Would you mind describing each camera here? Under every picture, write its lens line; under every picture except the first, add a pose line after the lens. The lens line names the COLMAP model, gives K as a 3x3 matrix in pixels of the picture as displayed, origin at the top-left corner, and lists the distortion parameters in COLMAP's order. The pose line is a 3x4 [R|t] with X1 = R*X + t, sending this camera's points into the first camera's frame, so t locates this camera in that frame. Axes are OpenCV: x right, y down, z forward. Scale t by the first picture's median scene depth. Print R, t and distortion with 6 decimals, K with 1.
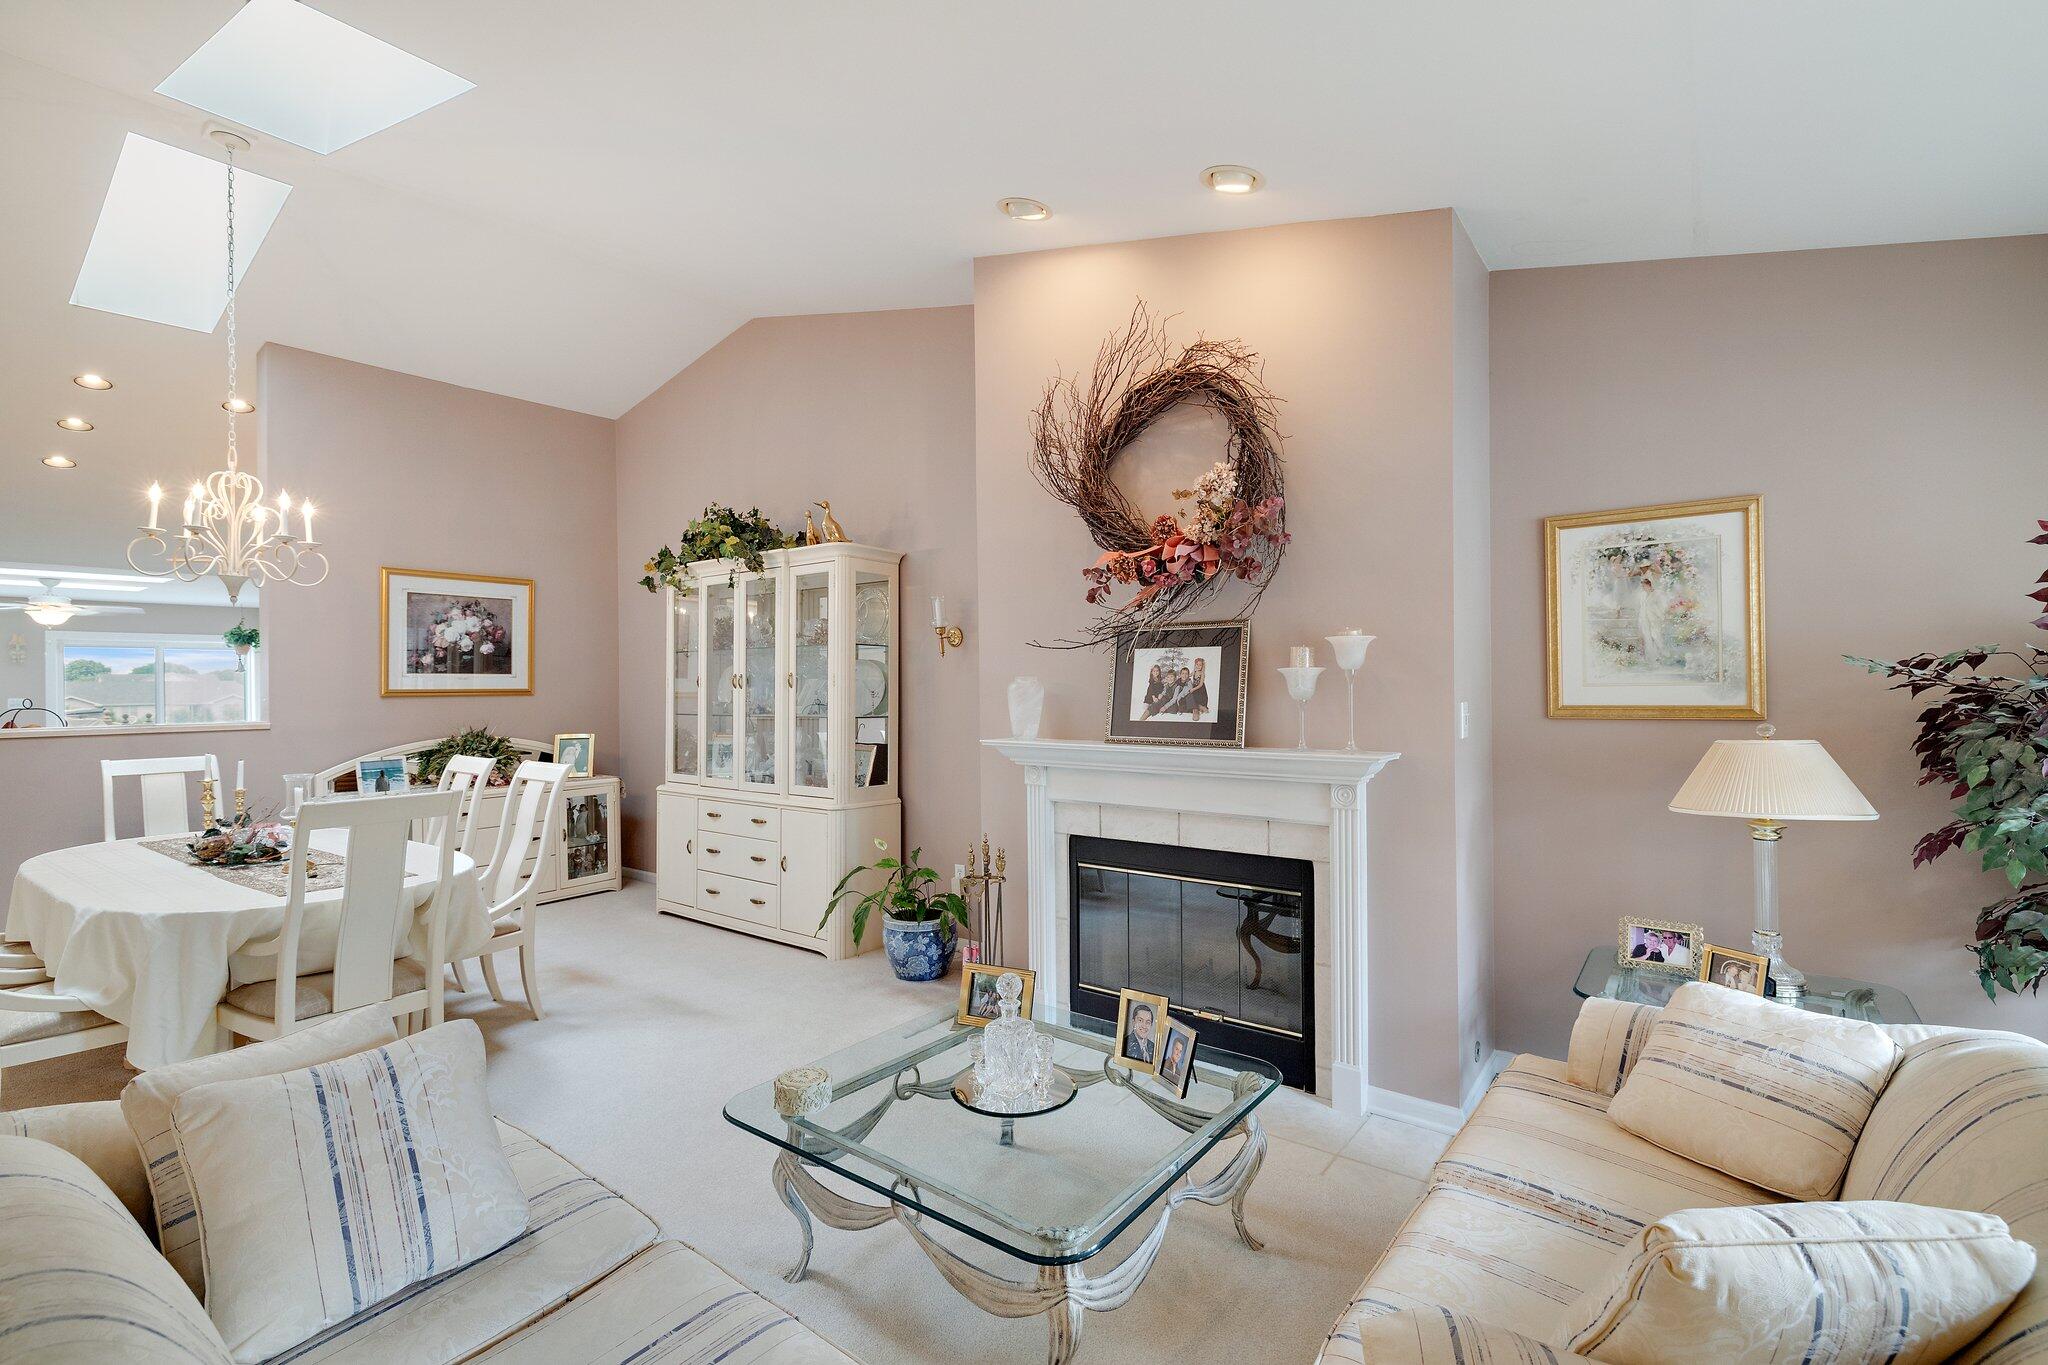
lens RADIAL K [[926.7, 0, 1028.5], [0, 926.7, 683.3], [0, 0, 1]] dist [0.001543, 0.000287]
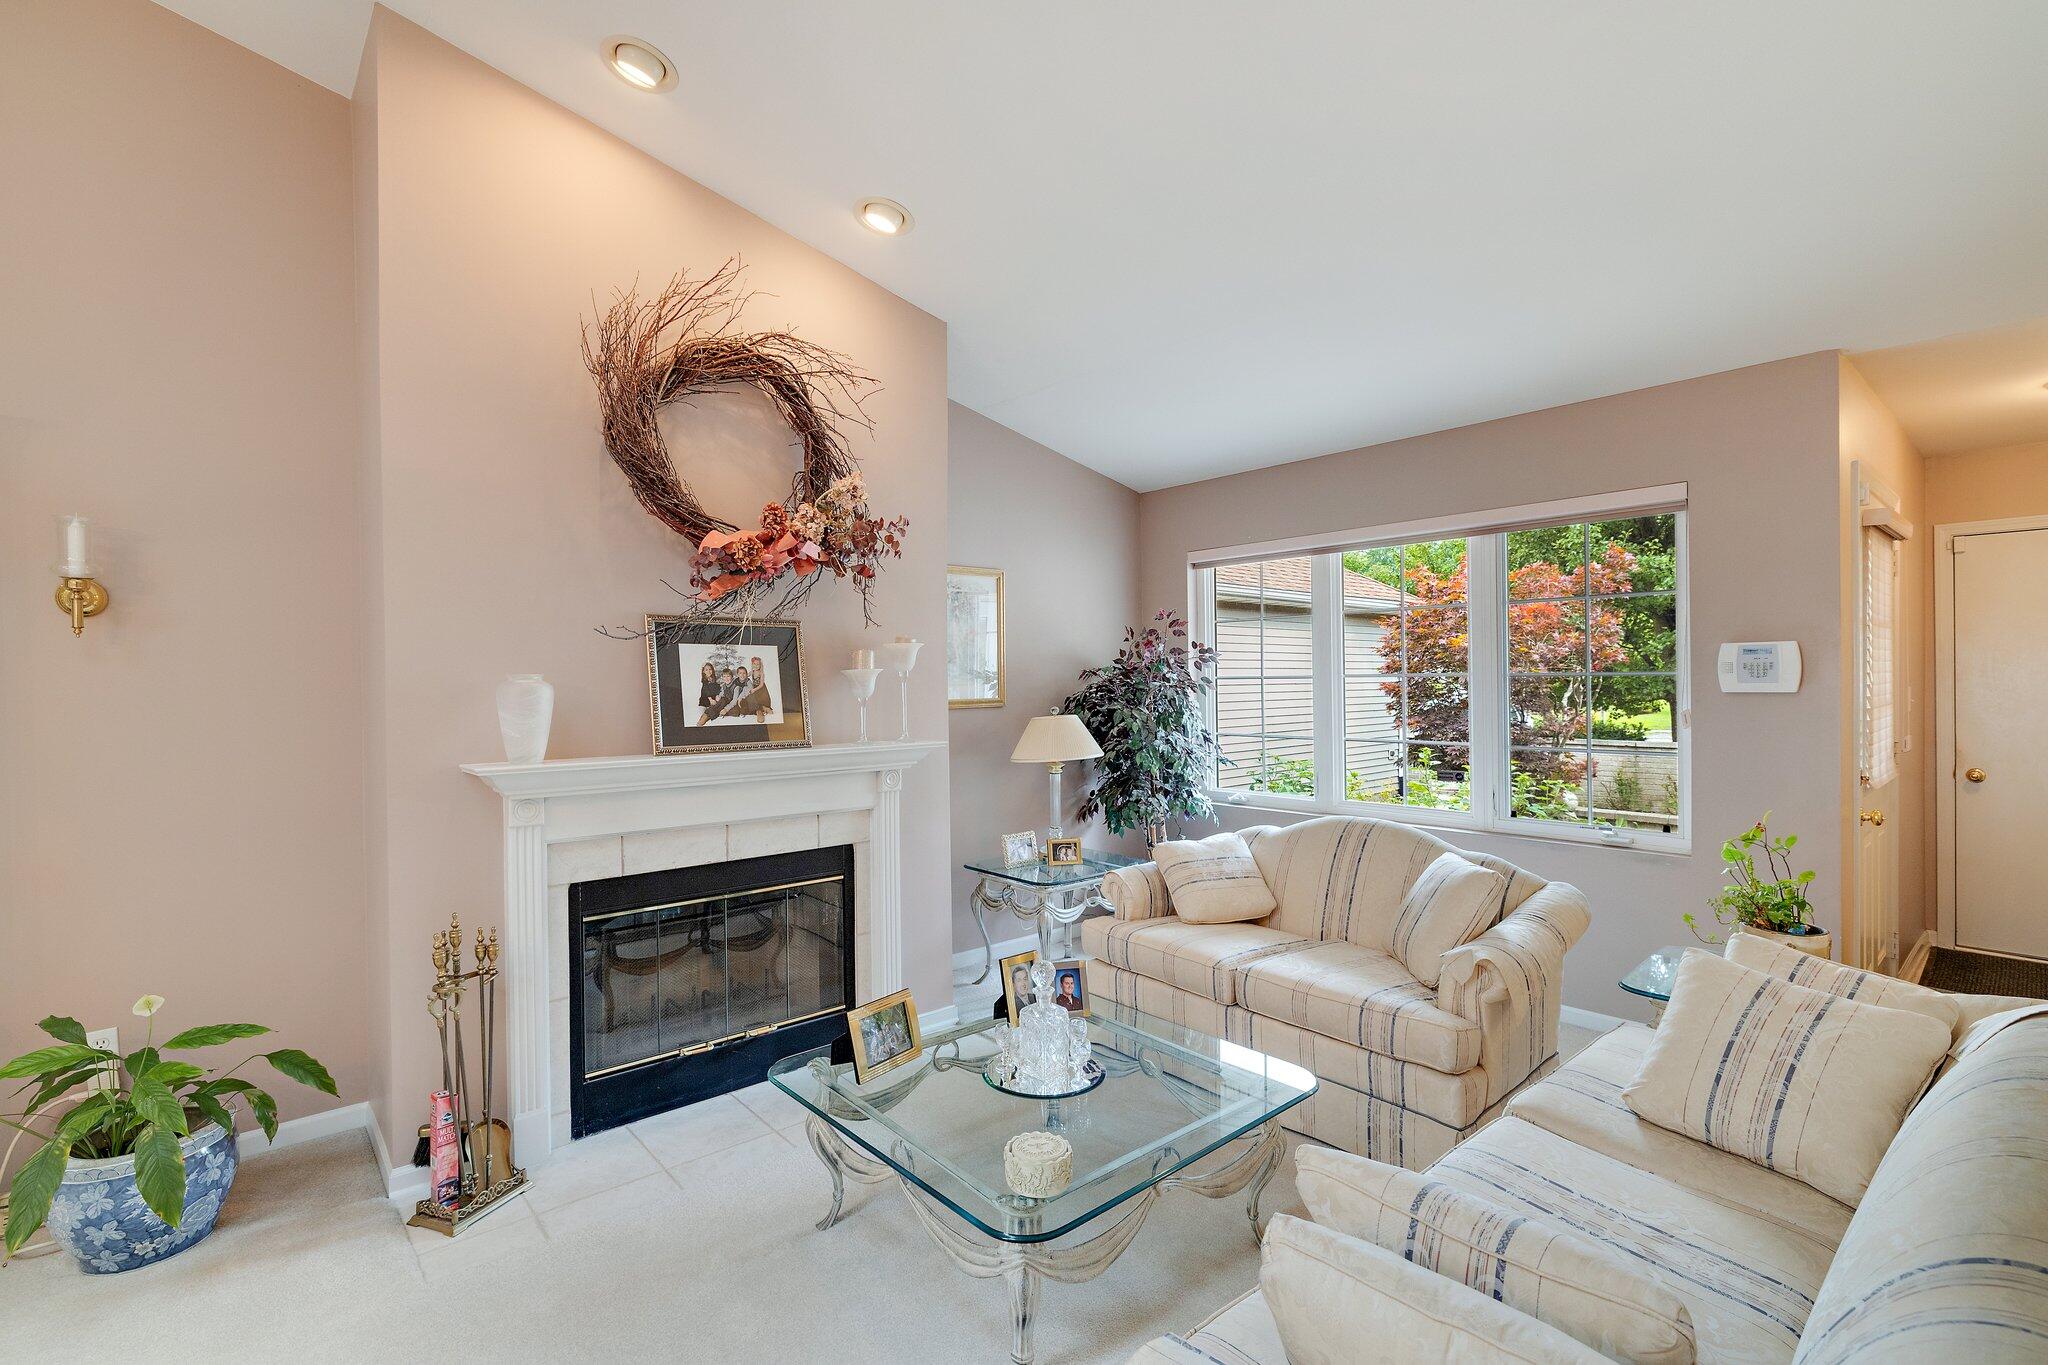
lens RADIAL K [[926.7, 0, 1028.5], [0, 926.7, 683.3], [0, 0, 1]] dist [0.001543, 0.000287]
pose [[0.196066, 0.005392, 0.980576, -0.683456], [0.006766, 0.999954, -0.006852, 0.008005], [-0.980567, 0.007978, 0.196020, 0.530100]]
